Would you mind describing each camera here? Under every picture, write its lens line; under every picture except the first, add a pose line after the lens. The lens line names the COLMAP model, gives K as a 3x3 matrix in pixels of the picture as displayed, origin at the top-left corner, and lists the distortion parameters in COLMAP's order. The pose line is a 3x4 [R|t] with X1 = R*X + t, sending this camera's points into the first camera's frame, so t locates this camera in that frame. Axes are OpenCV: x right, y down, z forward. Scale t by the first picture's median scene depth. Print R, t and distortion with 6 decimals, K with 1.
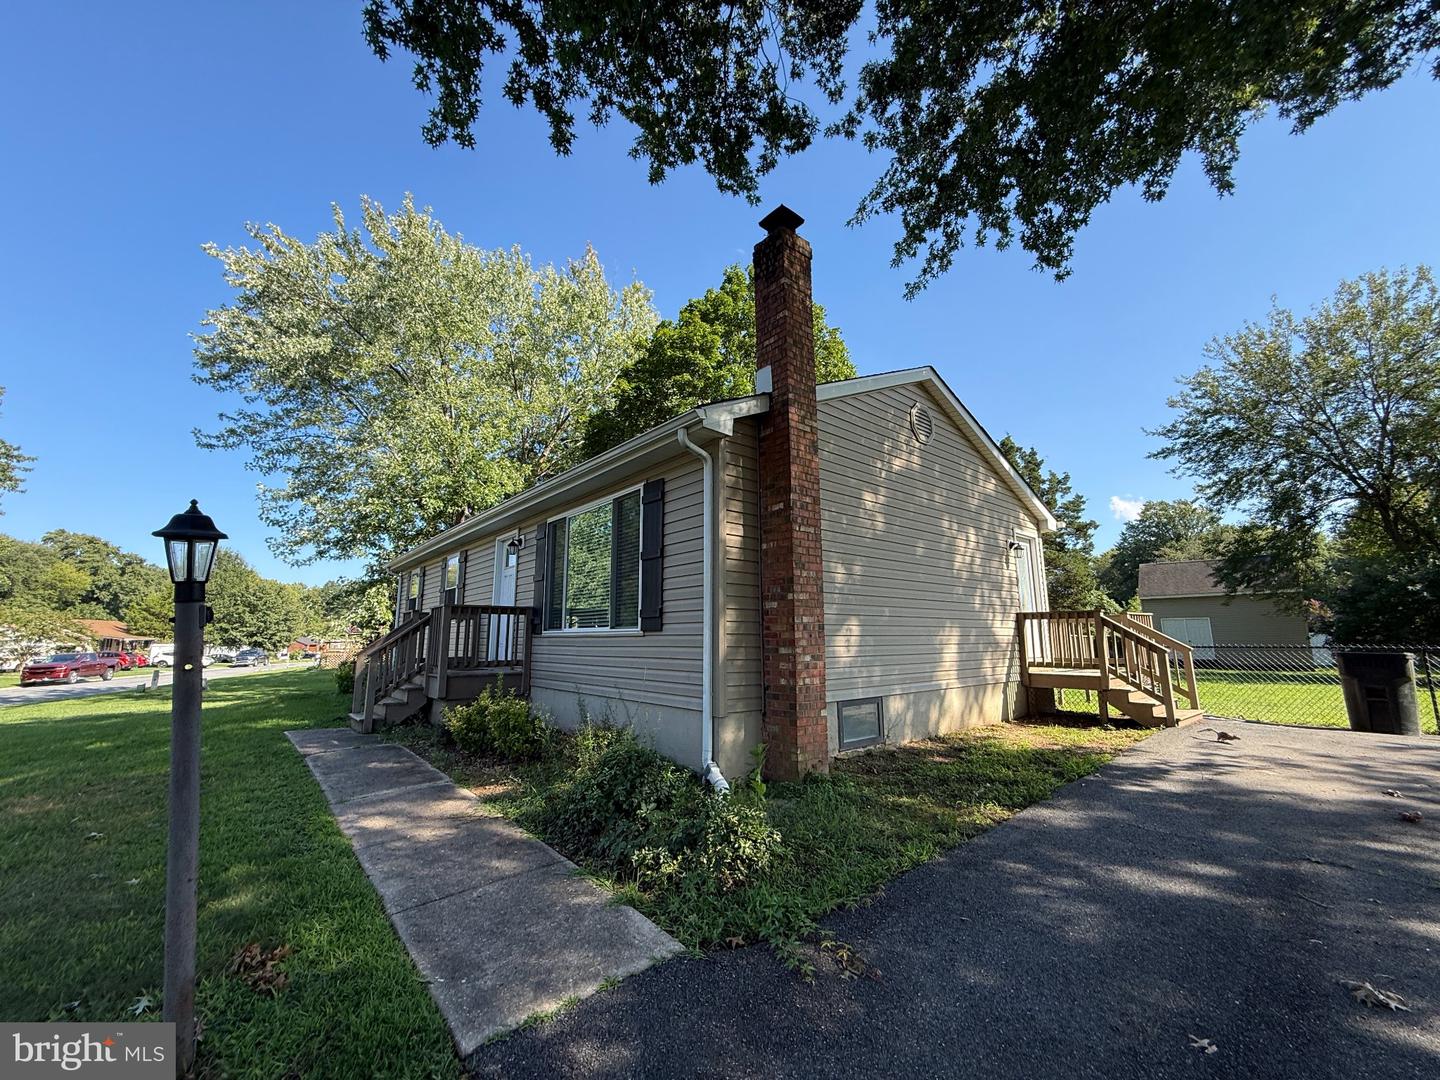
lens RADIAL K [[573.1, 0, 717.4], [0, 573.1, 542.7], [0, 0, 1]] dist [0.002063, -0.000252]
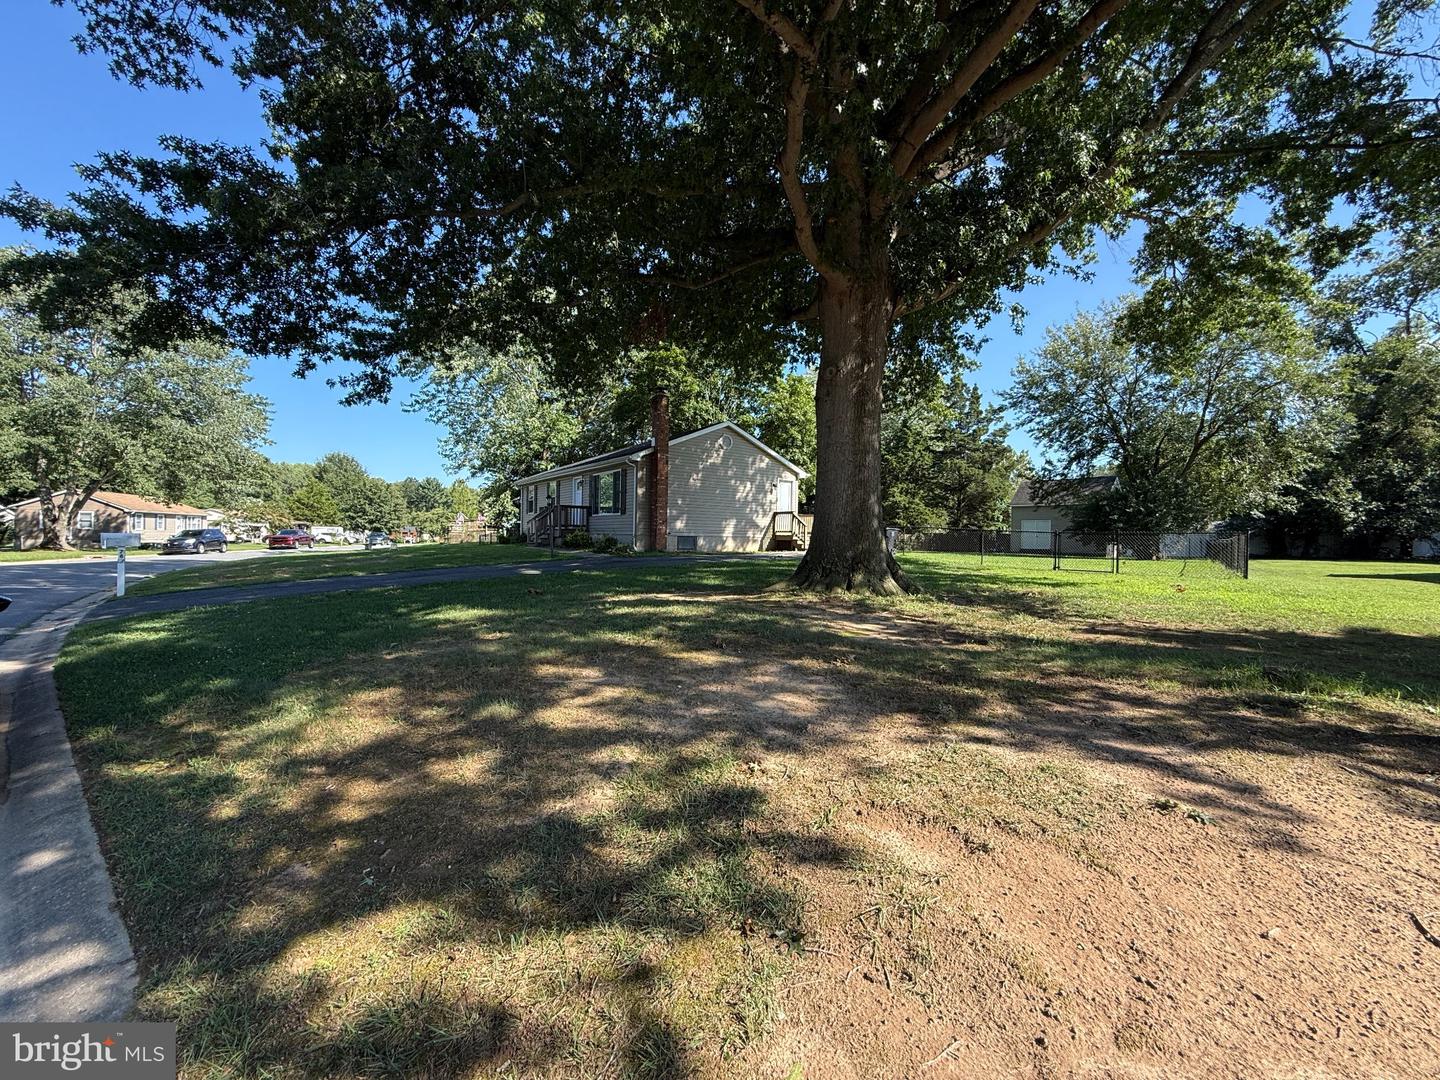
lens RADIAL K [[576.4, 0, 733.3], [0, 576.4, 538.9], [0, 0, 1]] dist [0.000818, 0.042073]
pose [[0.998121, 0.020416, -0.057770, 0.270593], [-0.010413, 0.985657, 0.168437, -0.104469], [0.060380, -0.167519, 0.984018, -0.864449]]
